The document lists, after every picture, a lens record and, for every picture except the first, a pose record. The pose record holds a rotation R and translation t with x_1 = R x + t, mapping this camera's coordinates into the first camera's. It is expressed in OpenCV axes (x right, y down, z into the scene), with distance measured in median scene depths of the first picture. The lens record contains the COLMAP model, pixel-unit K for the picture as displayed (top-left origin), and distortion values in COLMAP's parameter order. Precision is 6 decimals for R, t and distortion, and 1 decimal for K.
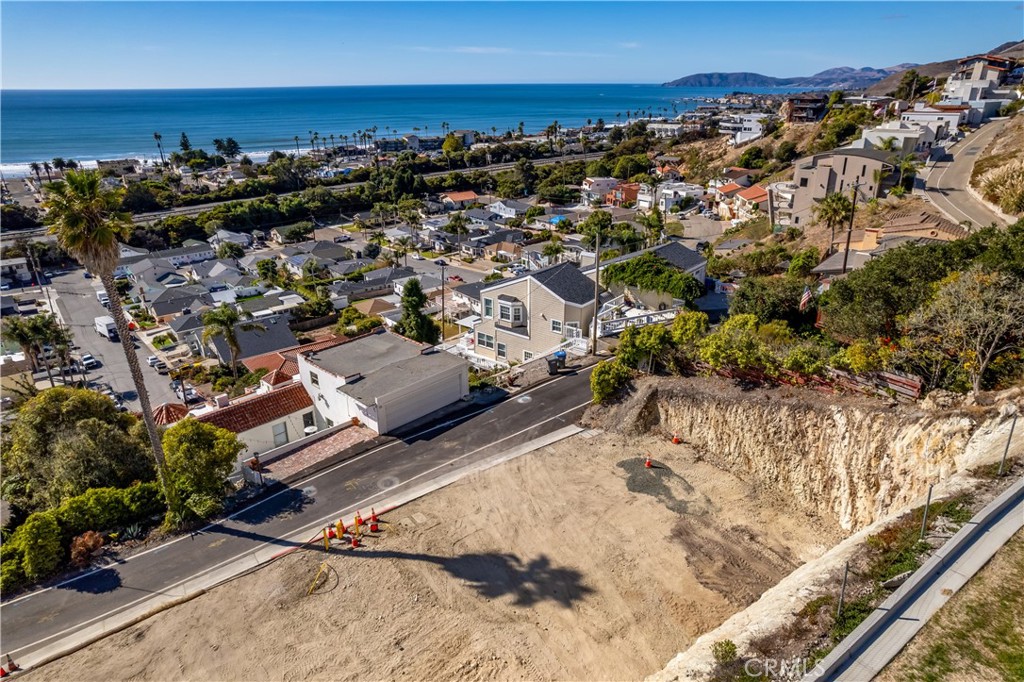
lens RADIAL K [[653.0, 0, 513.3], [0, 653.0, 341.2], [0, 0, 1]] dist [-0.072156, 0.065462]
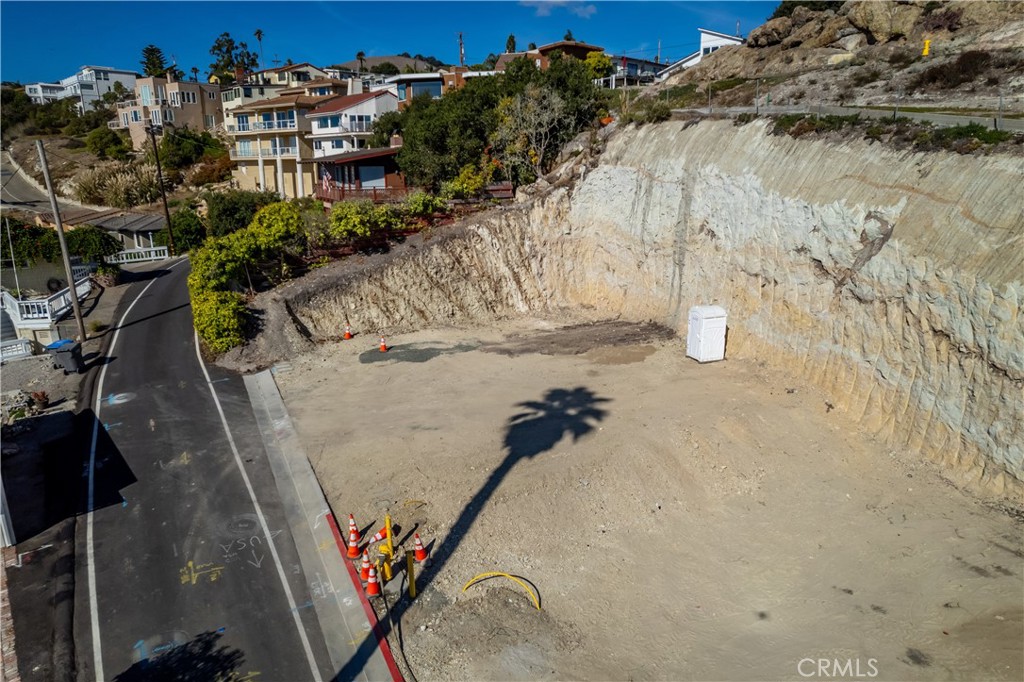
lens RADIAL K [[653.0, 0, 514.0], [0, 653.0, 340.9], [0, 0, 1]] dist [-0.072156, 0.065462]
pose [[0.107462, -0.254531, 0.961075, -0.388202], [0.372137, 0.906700, 0.198520, 0.048101], [-0.921936, 0.336318, 0.192156, 0.438733]]
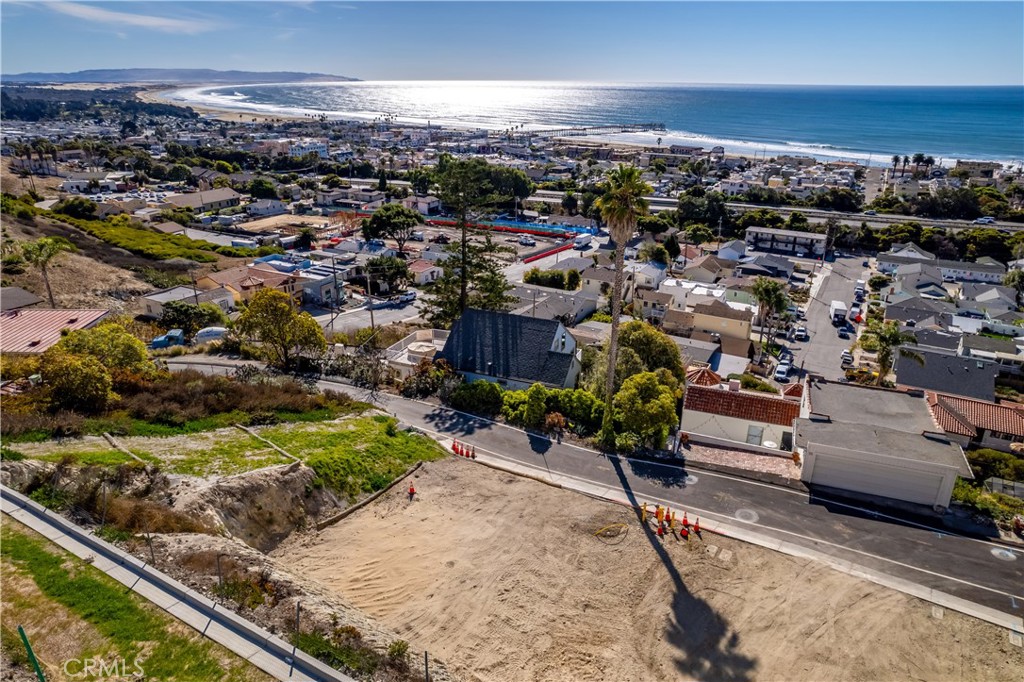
lens RADIAL K [[653.0, 0, 514.3], [0, 653.0, 340.2], [0, 0, 1]] dist [-0.072156, 0.065462]
pose [[0.379418, 0.353120, -0.855189, 0.269189], [-0.349940, 0.910411, 0.220665, -0.074792], [0.856495, 0.215540, 0.468997, 0.121172]]
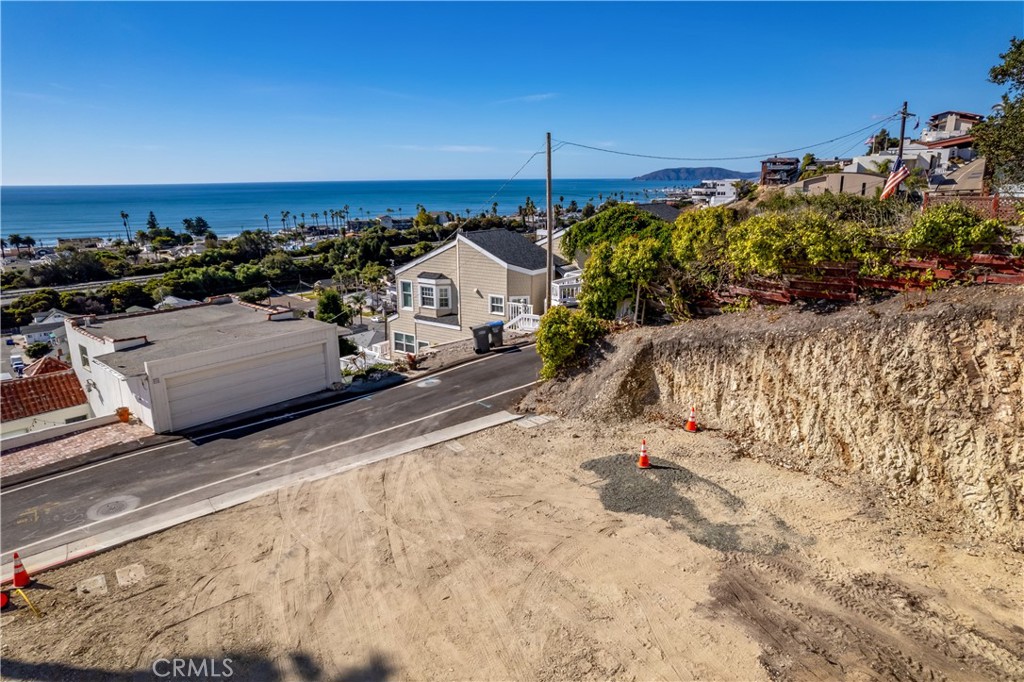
lens RADIAL K [[653.0, 0, 514.0], [0, 653.0, 337.0], [0, 0, 1]] dist [-0.072156, 0.065462]
pose [[0.999376, -0.009645, 0.033987, 0.060278], [0.014319, 0.990034, -0.140099, 0.106165], [-0.032297, 0.140498, 0.989554, 0.323772]]
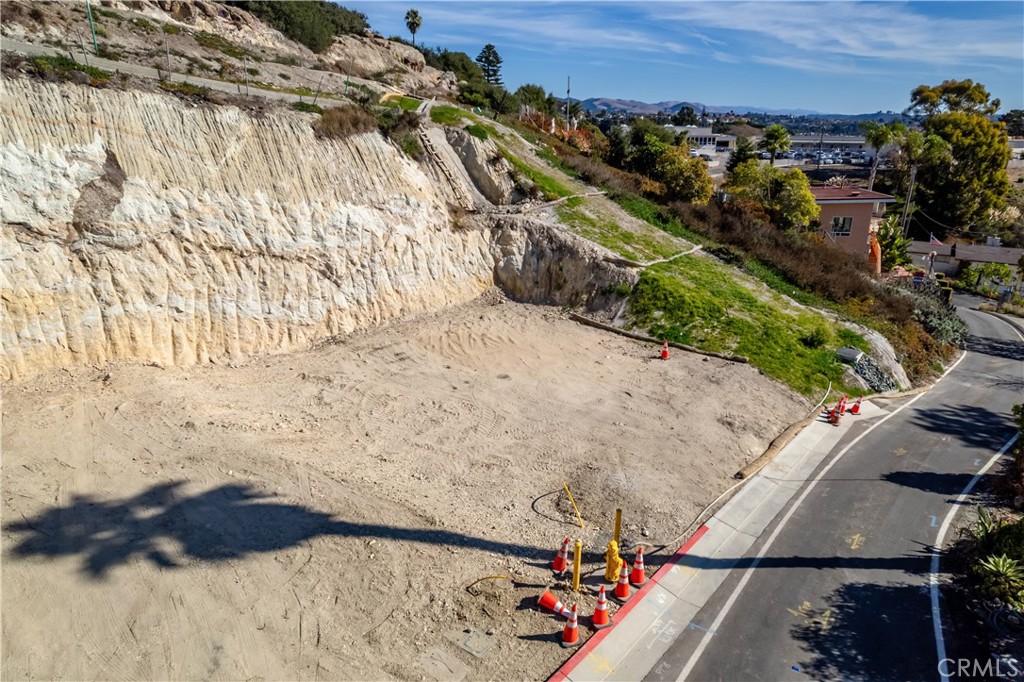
lens RADIAL K [[653.0, 0, 513.9], [0, 653.0, 340.3], [0, 0, 1]] dist [-0.072156, 0.065462]
pose [[-0.950623, 0.105245, -0.291958, -0.059972], [-0.112526, 0.759841, 0.640297, -0.039422], [0.289230, 0.641534, -0.710479, 0.678419]]
